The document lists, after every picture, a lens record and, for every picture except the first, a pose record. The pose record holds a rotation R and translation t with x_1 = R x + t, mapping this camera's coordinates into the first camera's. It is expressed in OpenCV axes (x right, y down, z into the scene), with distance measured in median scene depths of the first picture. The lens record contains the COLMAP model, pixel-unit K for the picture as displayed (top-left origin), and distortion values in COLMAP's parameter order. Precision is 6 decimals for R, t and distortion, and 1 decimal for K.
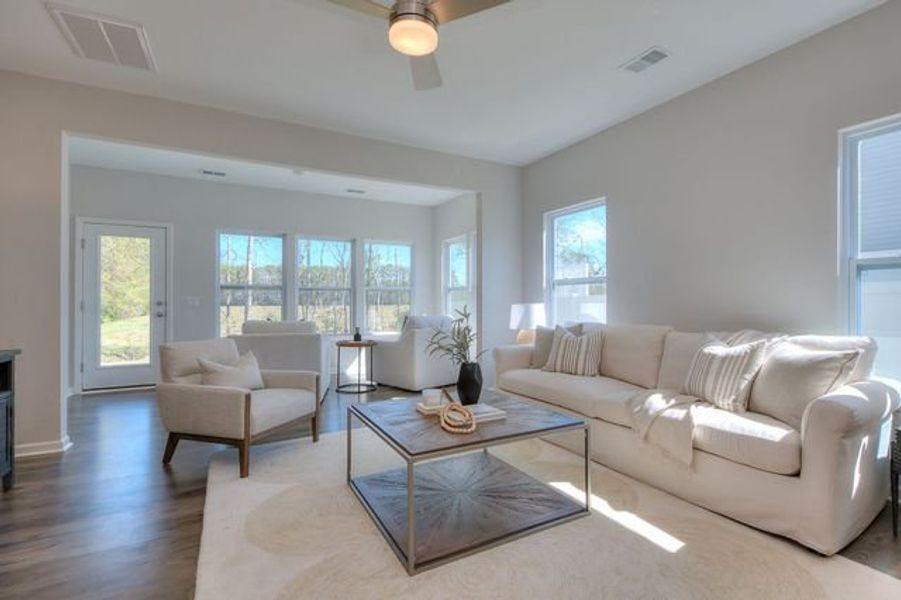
lens RADIAL K [[425.7, 0, 471.3], [0, 425.7, 301.1], [0, 0, 1]] dist [0.000336, 0.000093]
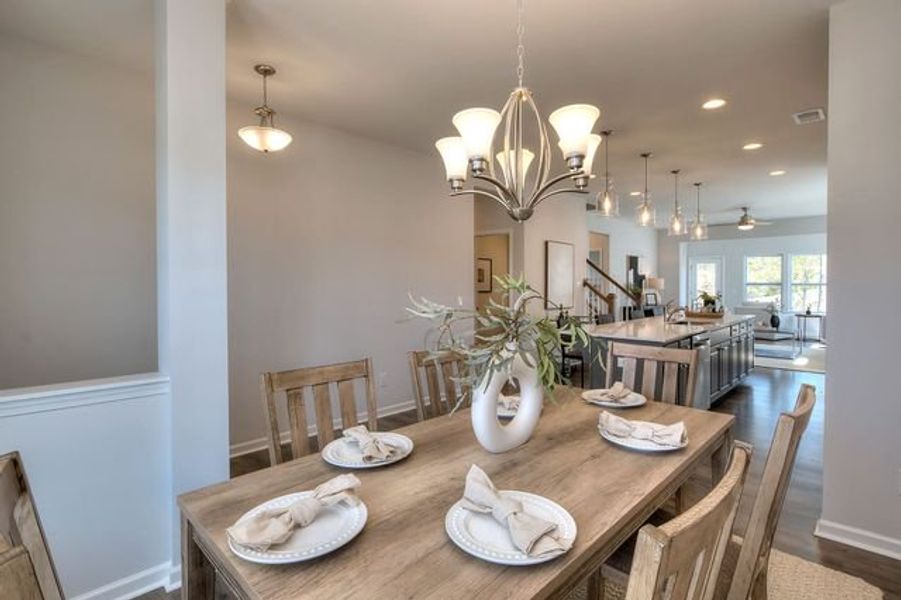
lens RADIAL K [[465.7, 0, 453.4], [0, 465.7, 290.8], [0, 0, 1]] dist [-0.001740, -0.000387]
pose [[0.301442, 0.020522, -0.953264, 1.276110], [0.001569, 0.999756, 0.022019, -0.059680], [0.953483, -0.008133, 0.301336, -1.151313]]
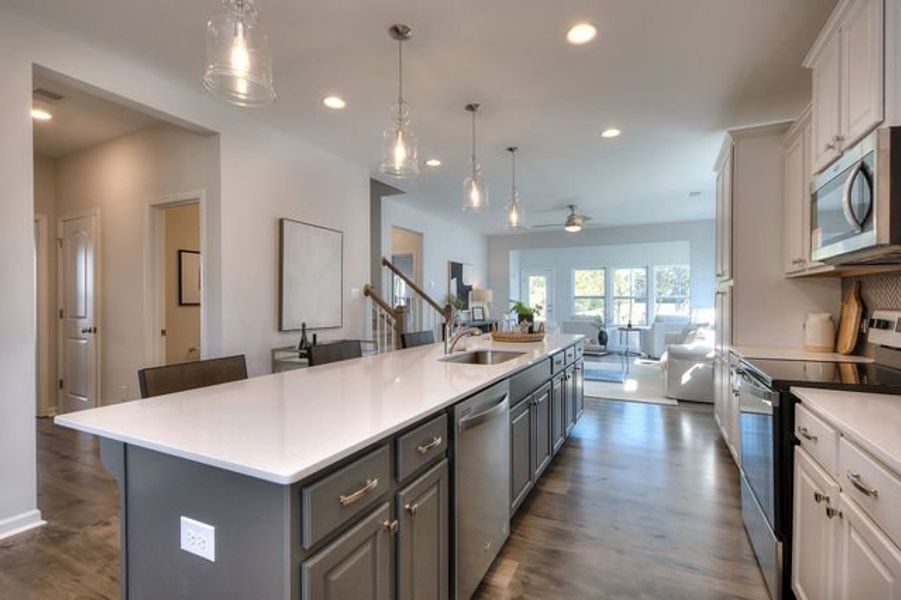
lens RADIAL K [[425.7, 0, 471.3], [0, 425.7, 301.1], [0, 0, 1]] dist [0.000336, 0.000093]
pose [[0.589767, 0.007077, -0.807543, 0.850934], [-0.001382, 0.999969, 0.007755, -0.034967], [0.807572, -0.003458, 0.589758, -0.647639]]
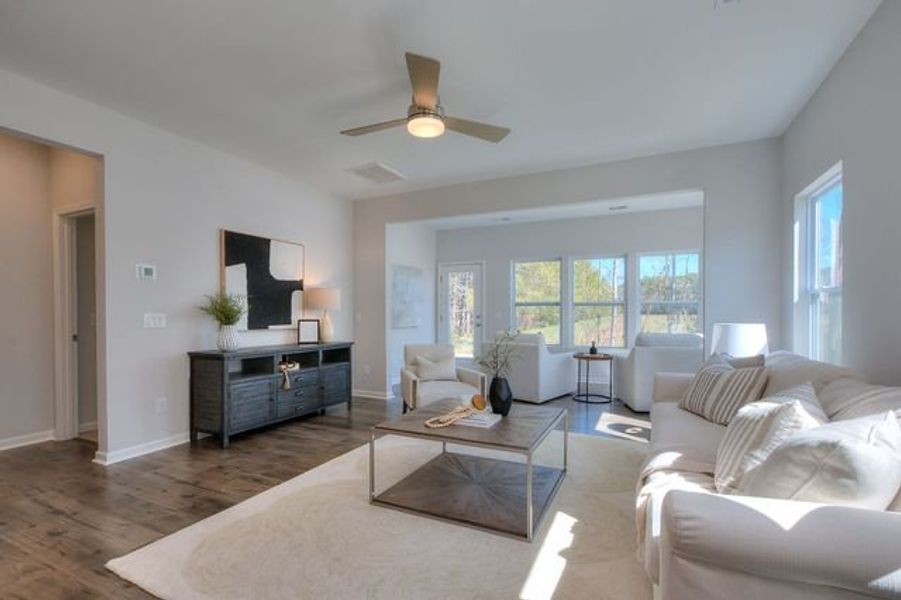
lens RADIAL K [[420.2, 0, 452.9], [0, 420.2, 314.5], [0, 0, 1]] dist [-0.000932, -0.000080]
pose [[0.570038, 0.006604, -0.821592, 0.419857], [0.002043, 0.999953, 0.009456, -0.017028], [0.821616, -0.007068, 0.569998, 0.128560]]
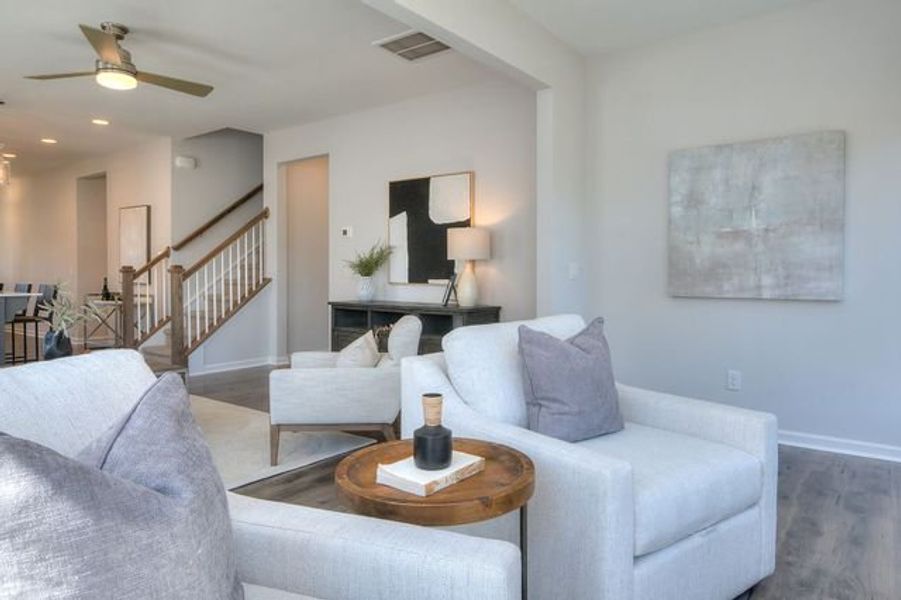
lens RADIAL K [[582.5, 0, 451.2], [0, 582.5, 280.3], [0, 0, 1]] dist [-0.002490, -0.000641]
pose [[-0.922388, 0.009284, -0.386153, -0.159145], [0.003458, 0.999869, 0.015781, -0.000921], [0.386249, 0.013221, -0.922300, 1.293136]]
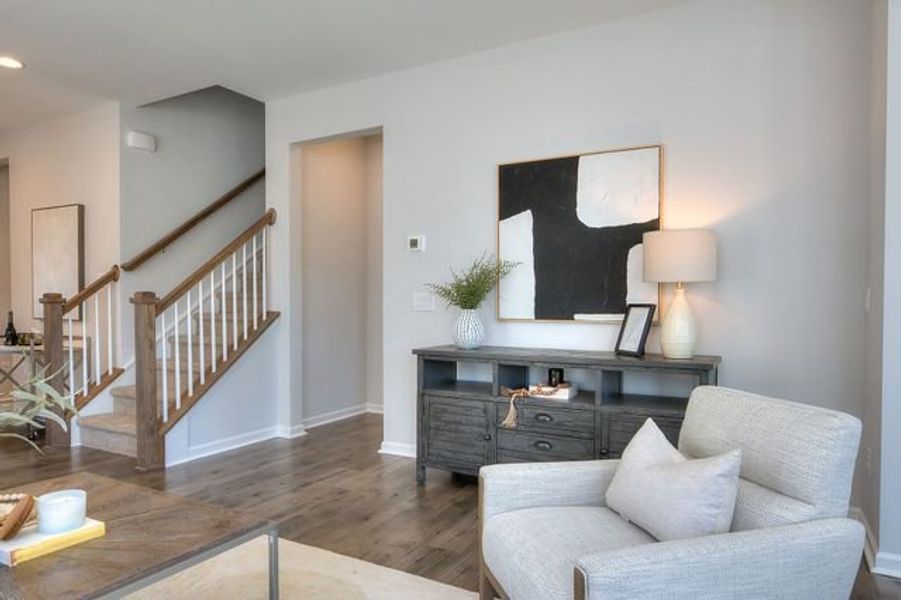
lens RADIAL K [[583.2, 0, 449.3], [0, 583.2, 317.2], [0, 0, 1]] dist [-0.000025, 0.001330]
pose [[-0.860848, 0.013922, -0.508672, -0.055590], [0.002561, 0.999732, 0.023028, 0.001747], [0.508856, 0.018521, -0.860652, 0.820725]]
